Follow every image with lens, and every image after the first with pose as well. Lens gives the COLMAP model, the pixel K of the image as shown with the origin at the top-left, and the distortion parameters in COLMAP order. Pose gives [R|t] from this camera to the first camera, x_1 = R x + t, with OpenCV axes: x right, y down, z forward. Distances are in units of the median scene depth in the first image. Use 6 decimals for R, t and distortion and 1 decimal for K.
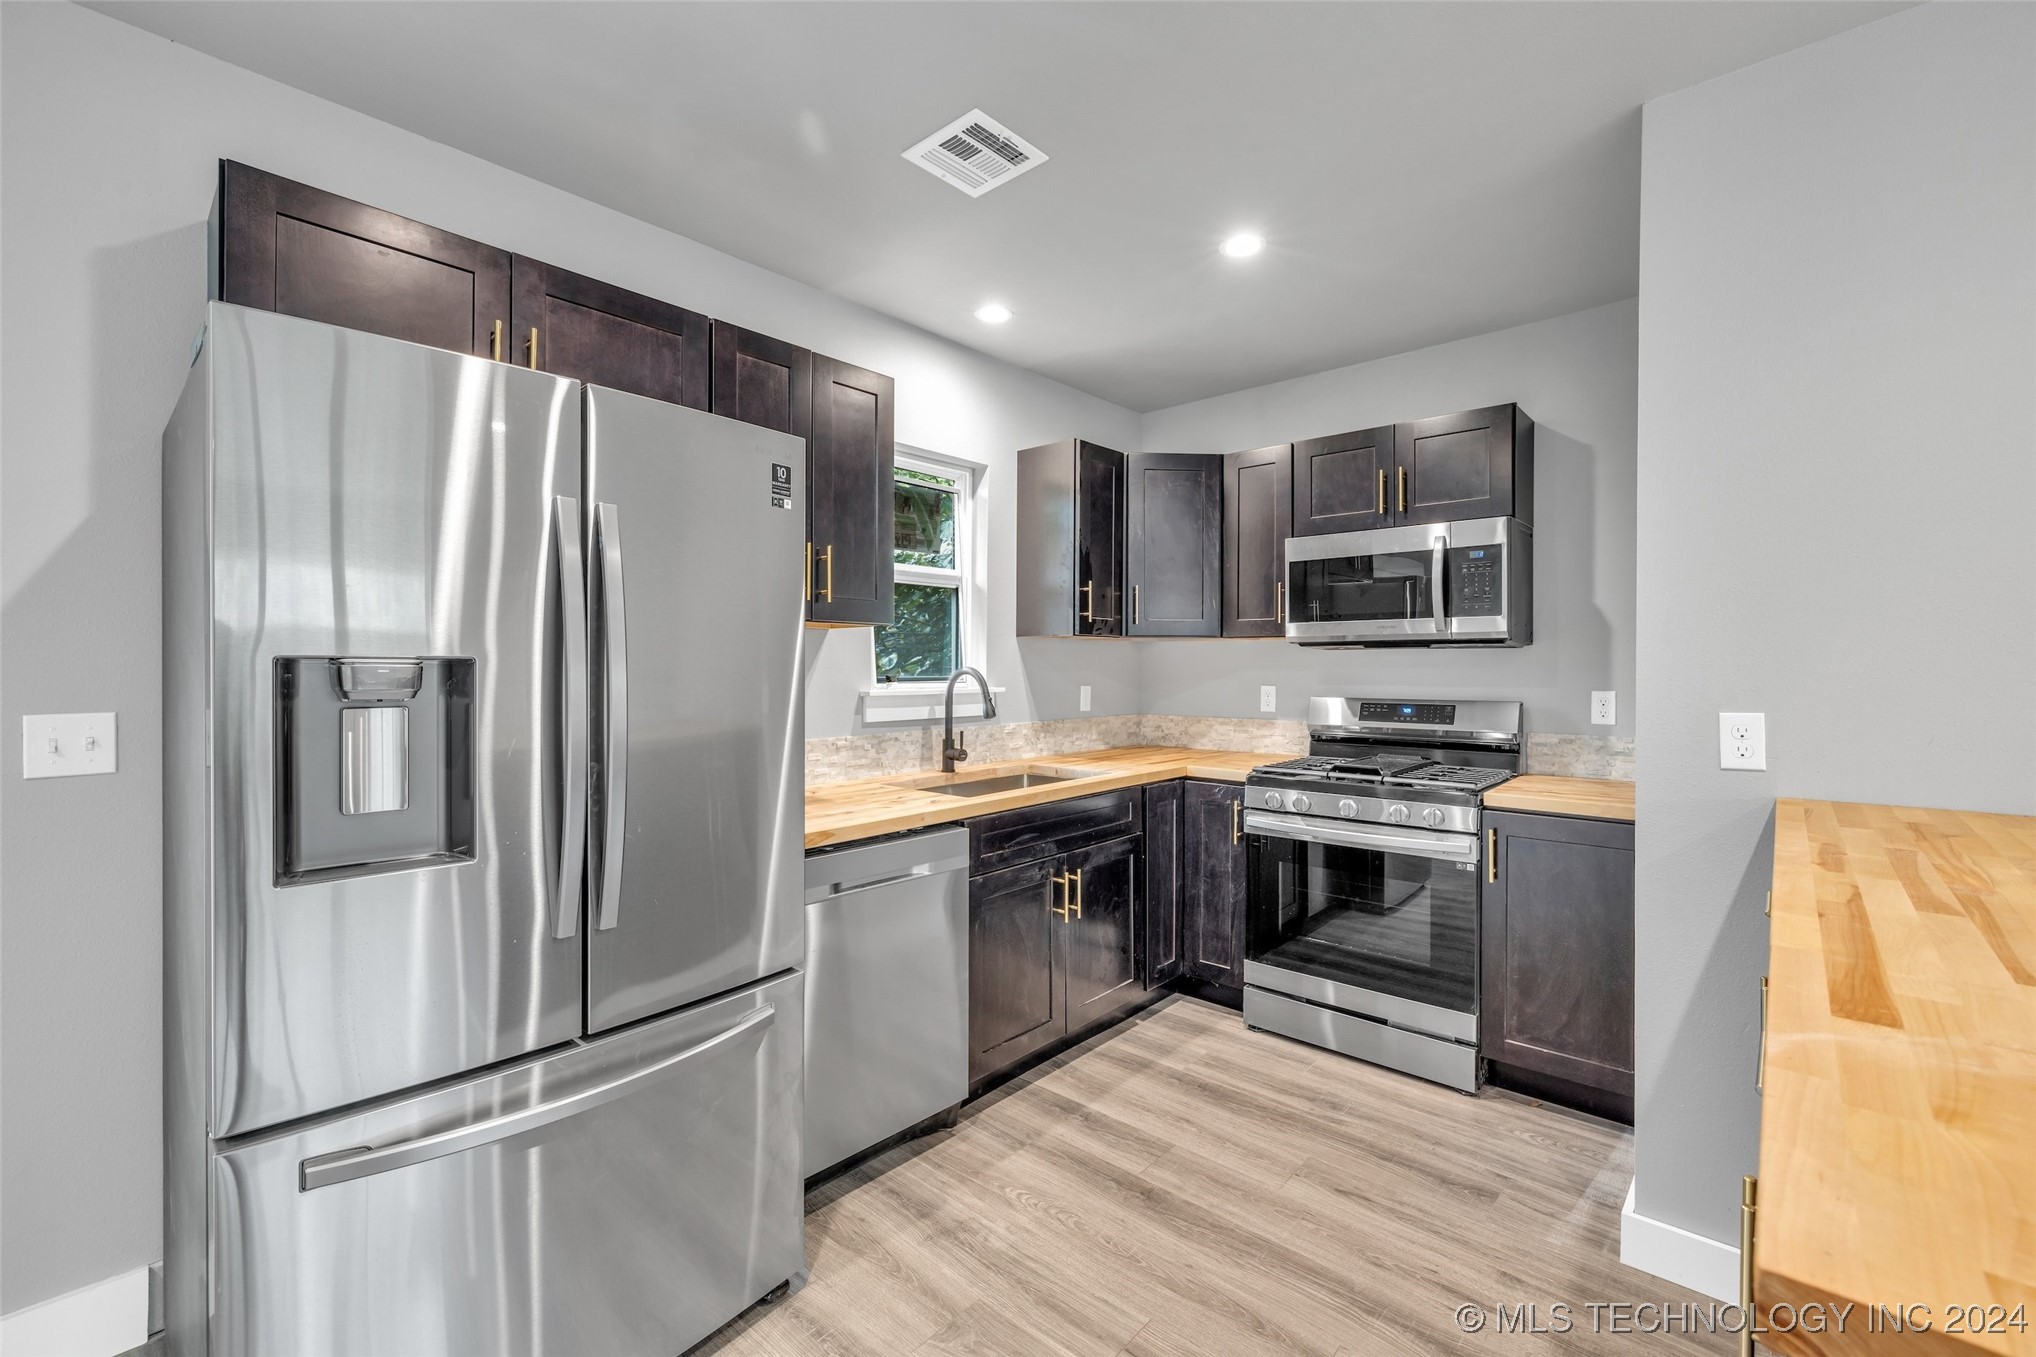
lens RADIAL K [[872.6, 0, 1013.1], [0, 872.6, 672.6], [0, 0, 1]] dist [-0.000648, 0.000673]
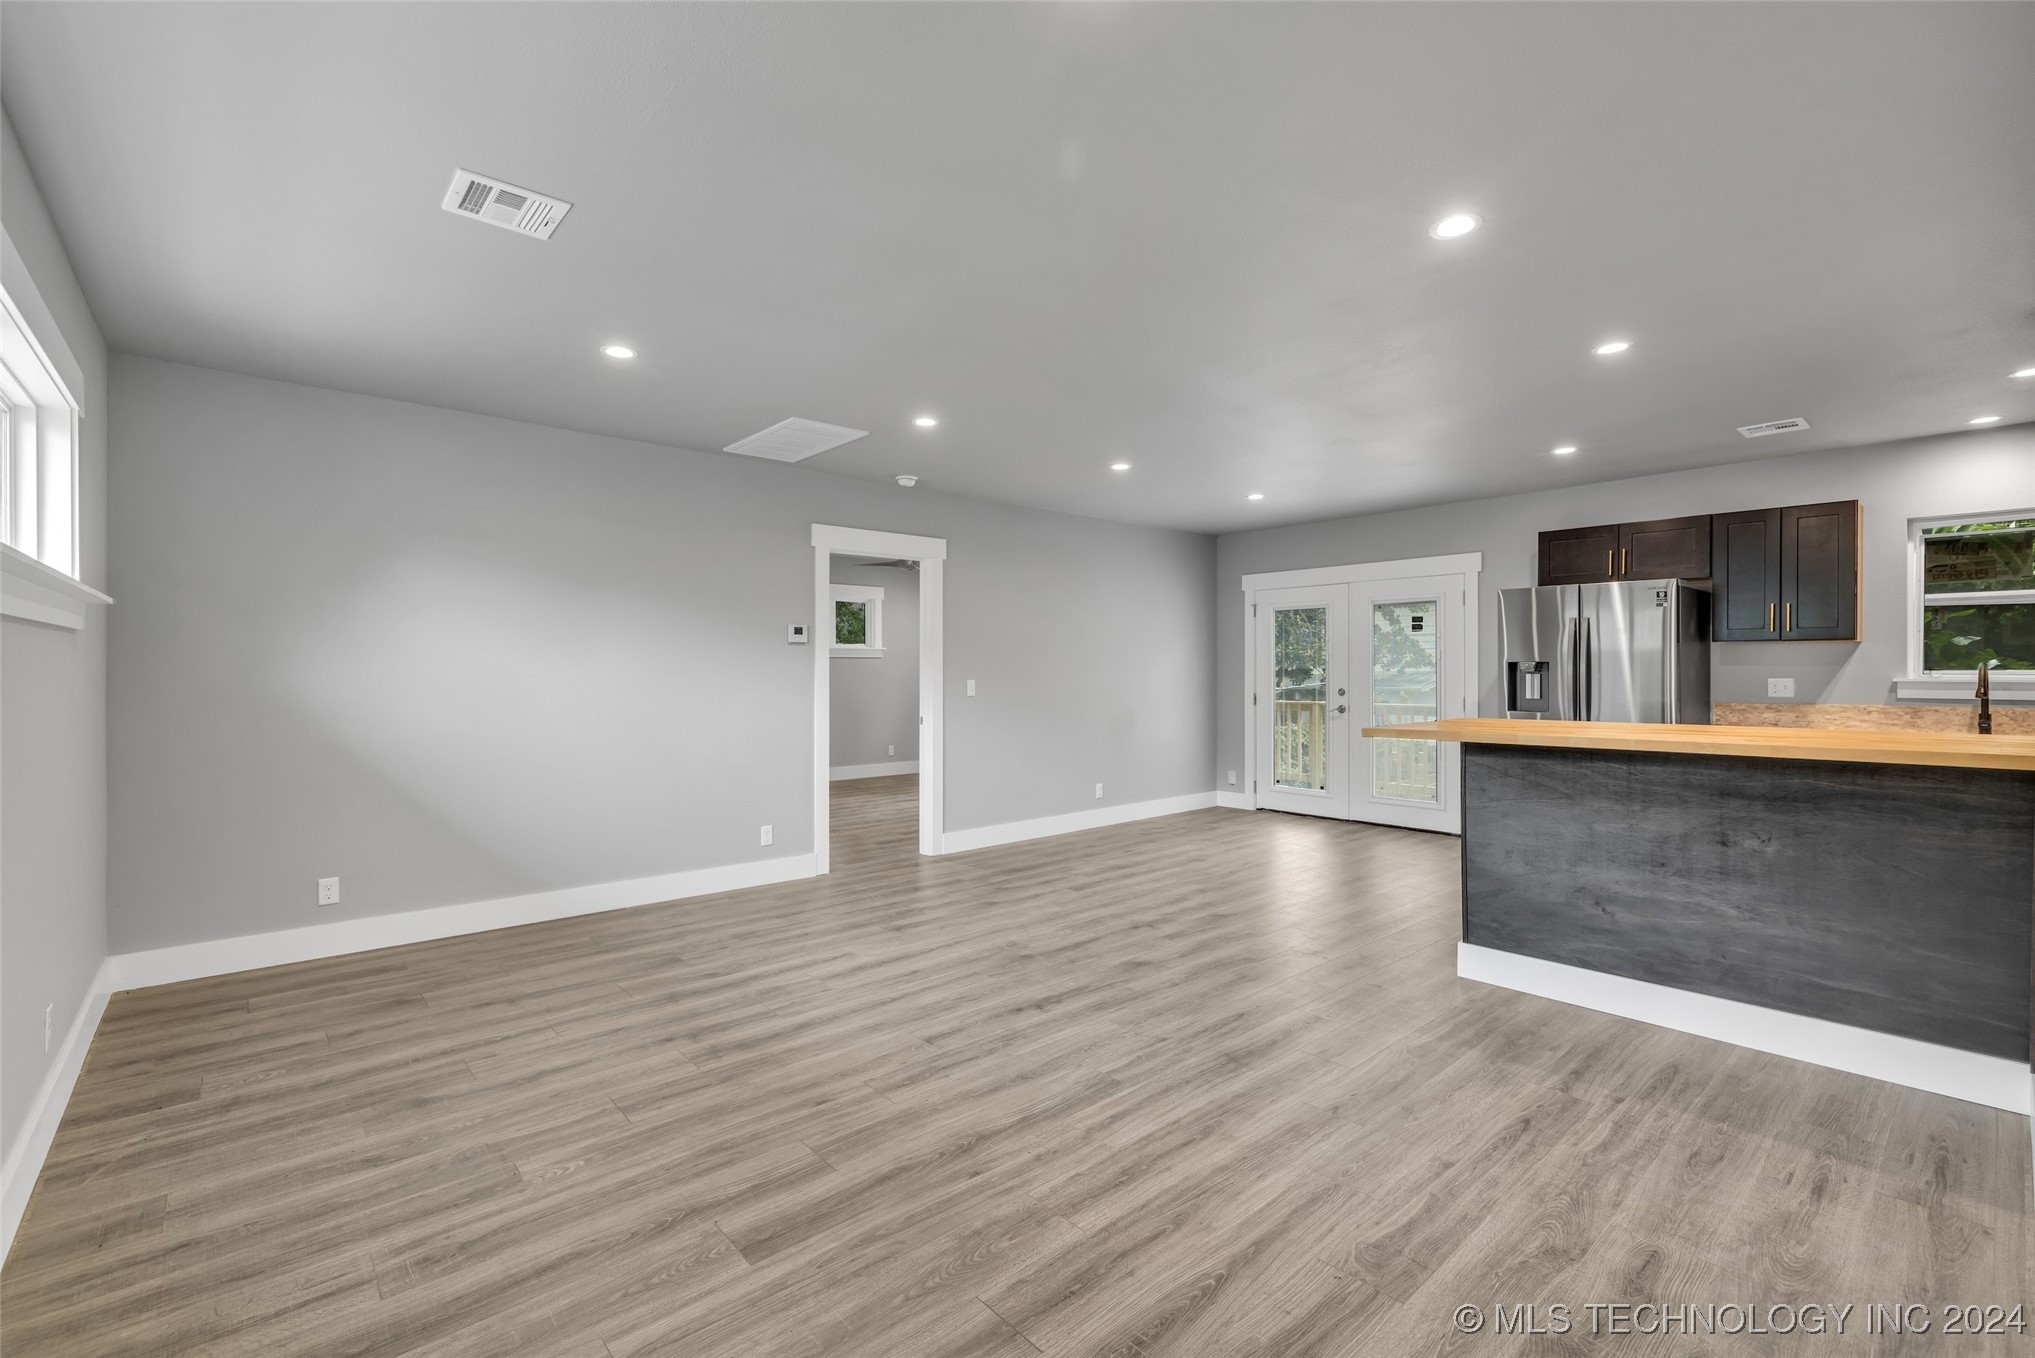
lens RADIAL K [[872.1, 0, 1028.7], [0, 872.1, 672.6], [0, 0, 1]] dist [-0.000648, 0.000673]
pose [[-0.108333, -0.000391, -0.994115, 1.563631], [-0.006446, 0.999979, 0.000309, 0.019232], [0.994094, 0.006442, -0.108334, -0.408279]]
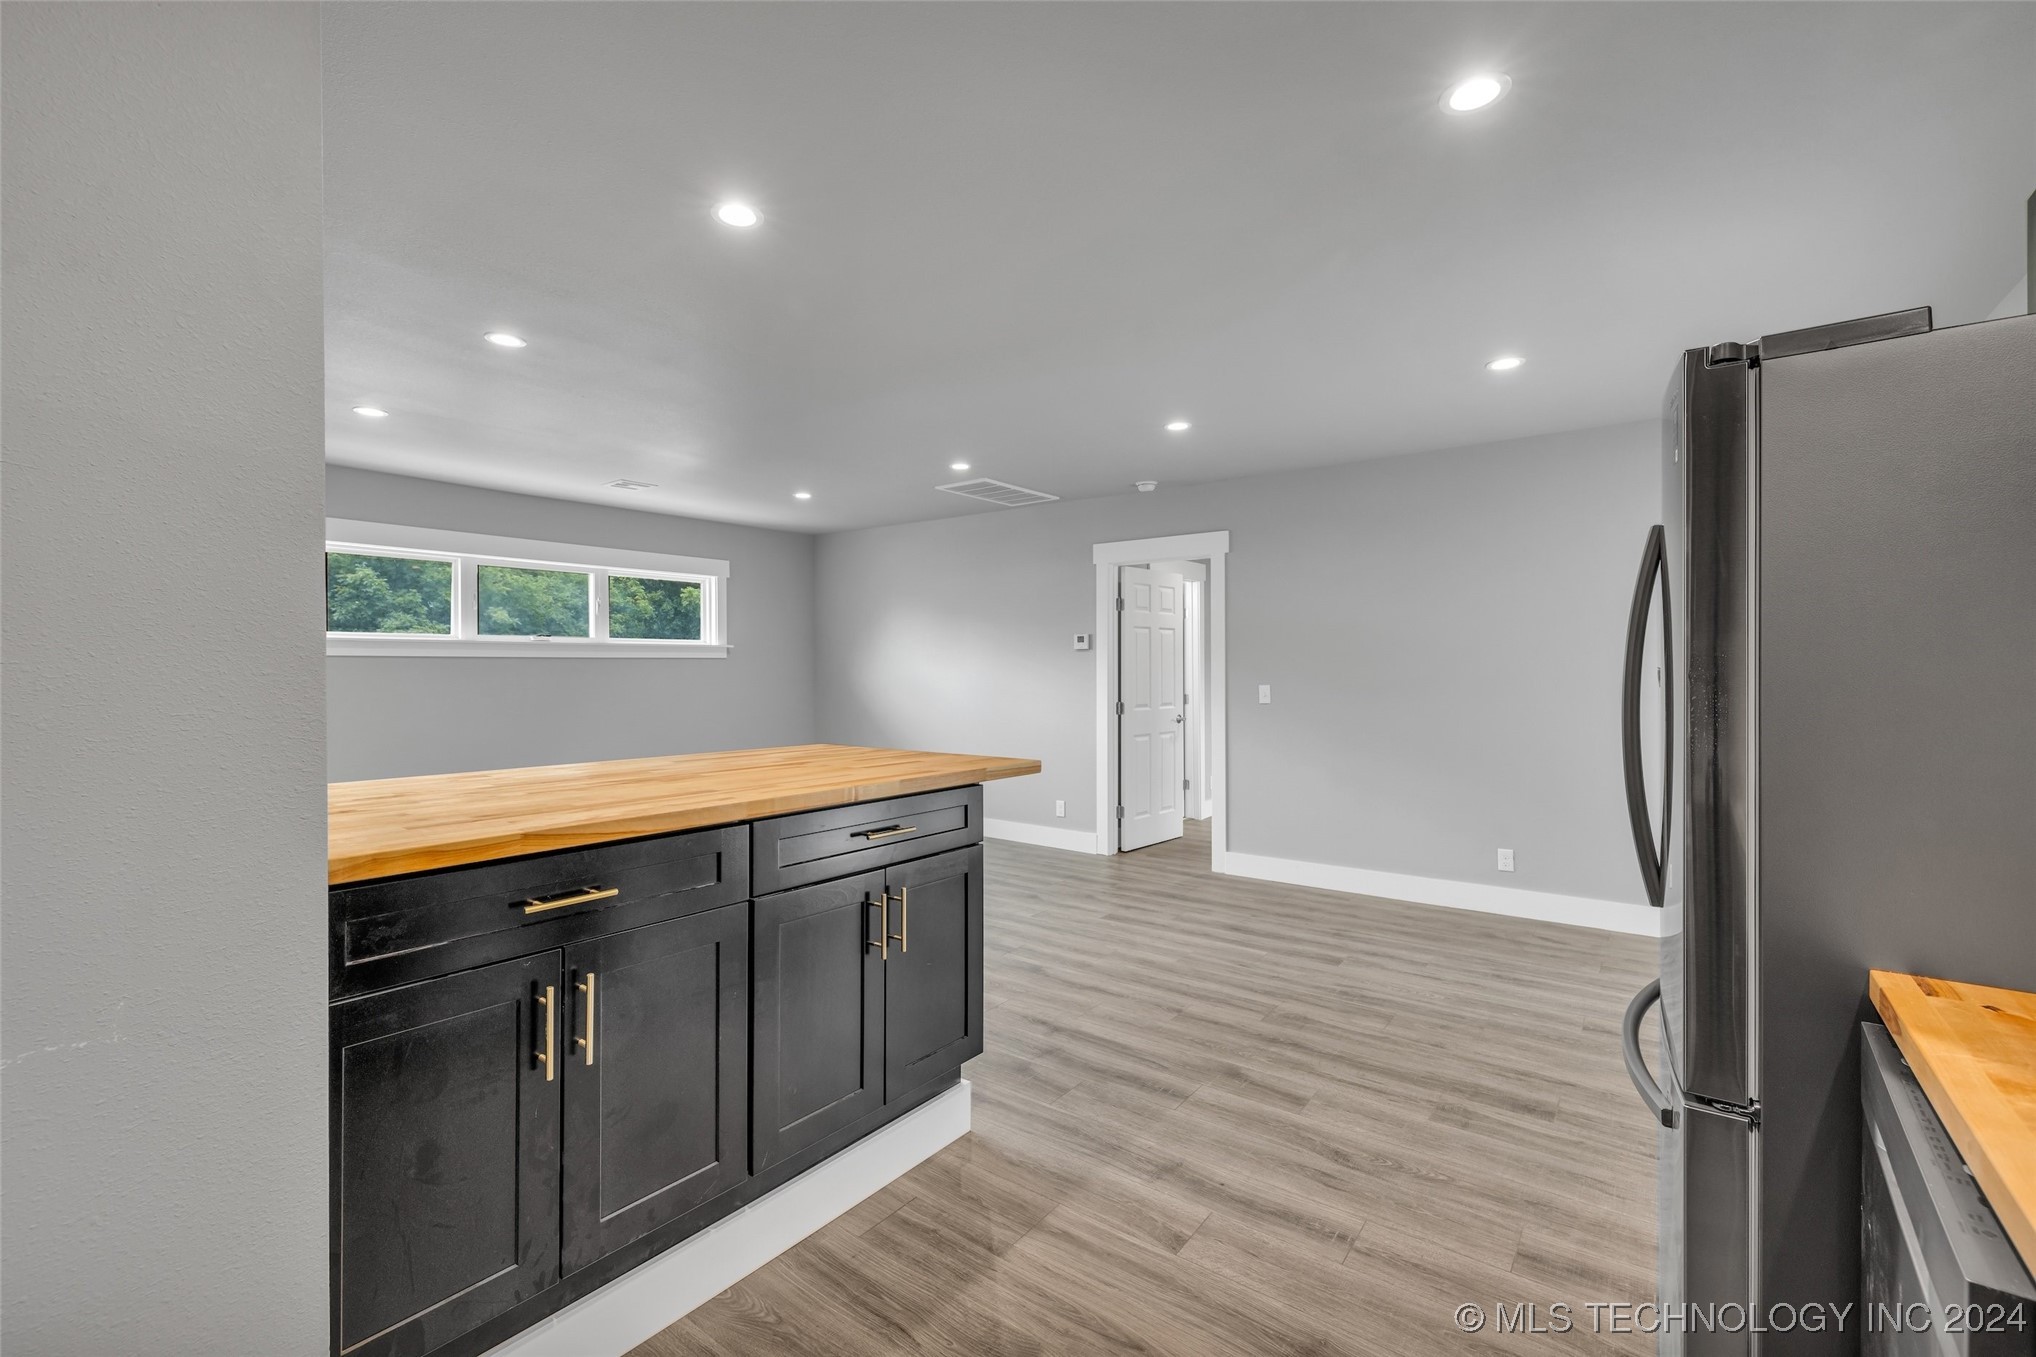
lens RADIAL K [[872.6, 0, 1029.6], [0, 872.6, 683.3], [0, 0, 1]] dist [-0.000648, 0.000673]
pose [[-0.996226, 0.001205, -0.086786, 0.189511], [-0.000929, 0.999698, 0.024542, -0.008528], [0.086789, 0.024530, -0.995925, 0.954205]]
